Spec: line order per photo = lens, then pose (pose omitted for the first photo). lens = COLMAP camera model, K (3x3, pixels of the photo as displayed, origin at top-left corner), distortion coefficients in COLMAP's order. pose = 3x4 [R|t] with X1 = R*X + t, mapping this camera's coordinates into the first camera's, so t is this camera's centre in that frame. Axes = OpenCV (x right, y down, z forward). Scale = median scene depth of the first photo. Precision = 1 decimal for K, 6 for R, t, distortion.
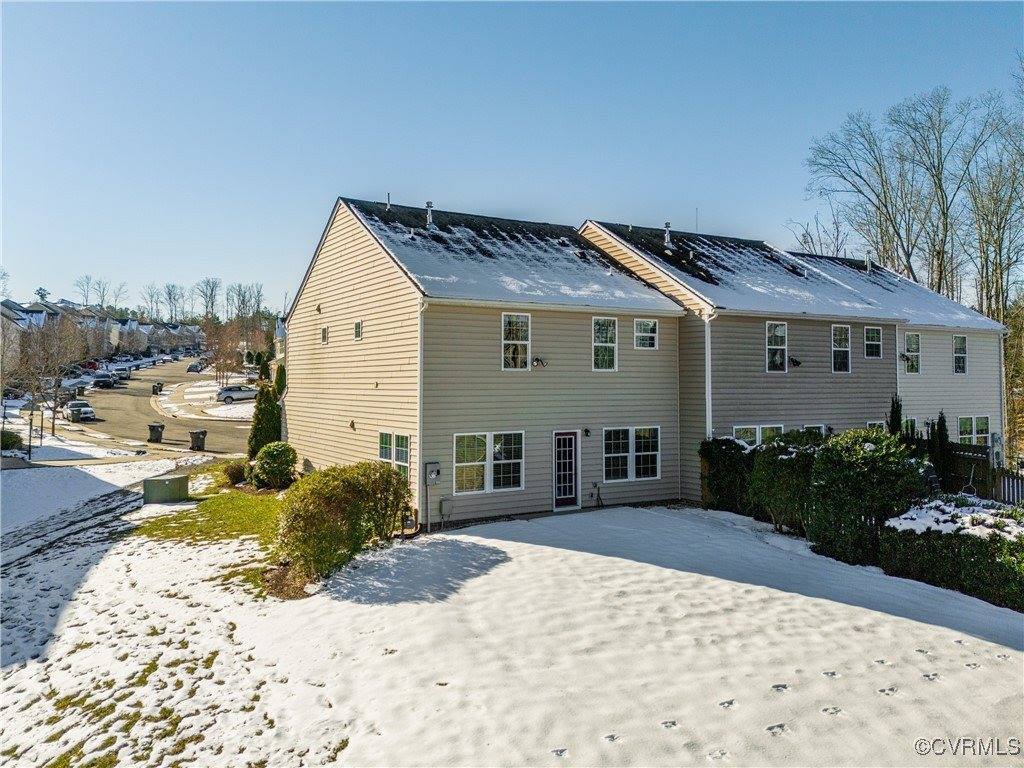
lens RADIAL K [[783.9, 0, 511.1], [0, 783.9, 342.9], [0, 0, 1]] dist [0.033837, -0.001328]
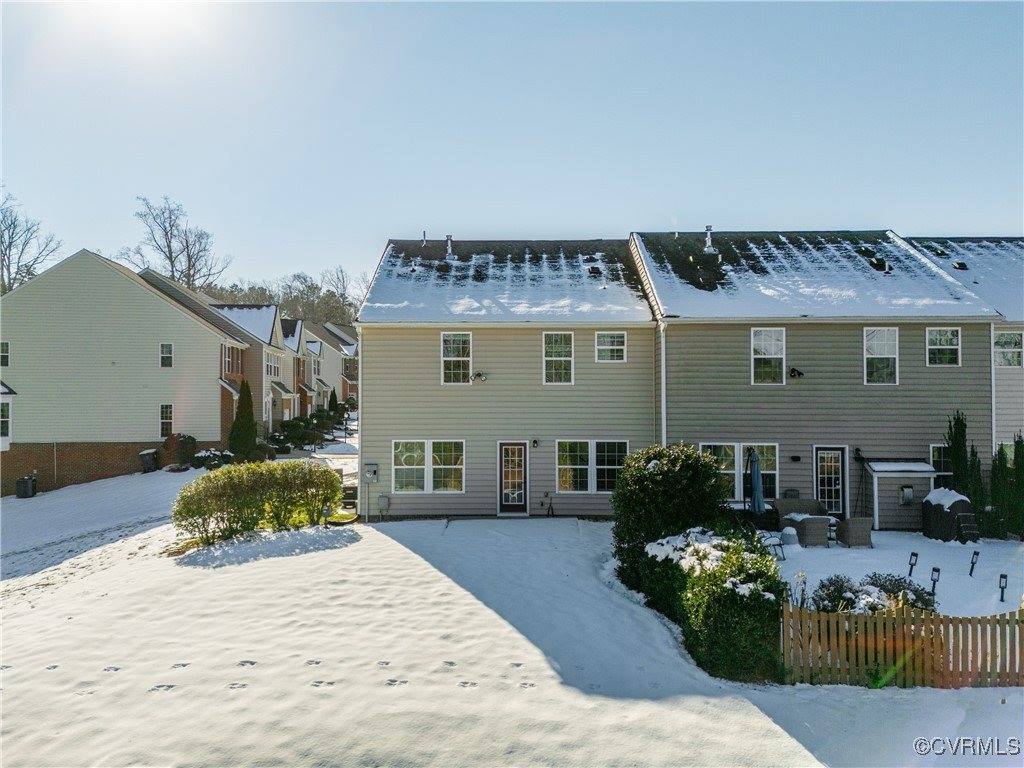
lens RADIAL K [[747.9, 0, 510.9], [0, 747.9, 389.3], [0, 0, 1]] dist [0.086109, -0.079197]
pose [[0.864189, -0.004524, -0.503147, 0.585618], [0.023461, 0.999234, 0.031311, 0.010584], [0.502620, -0.038863, 0.863633, 0.131842]]
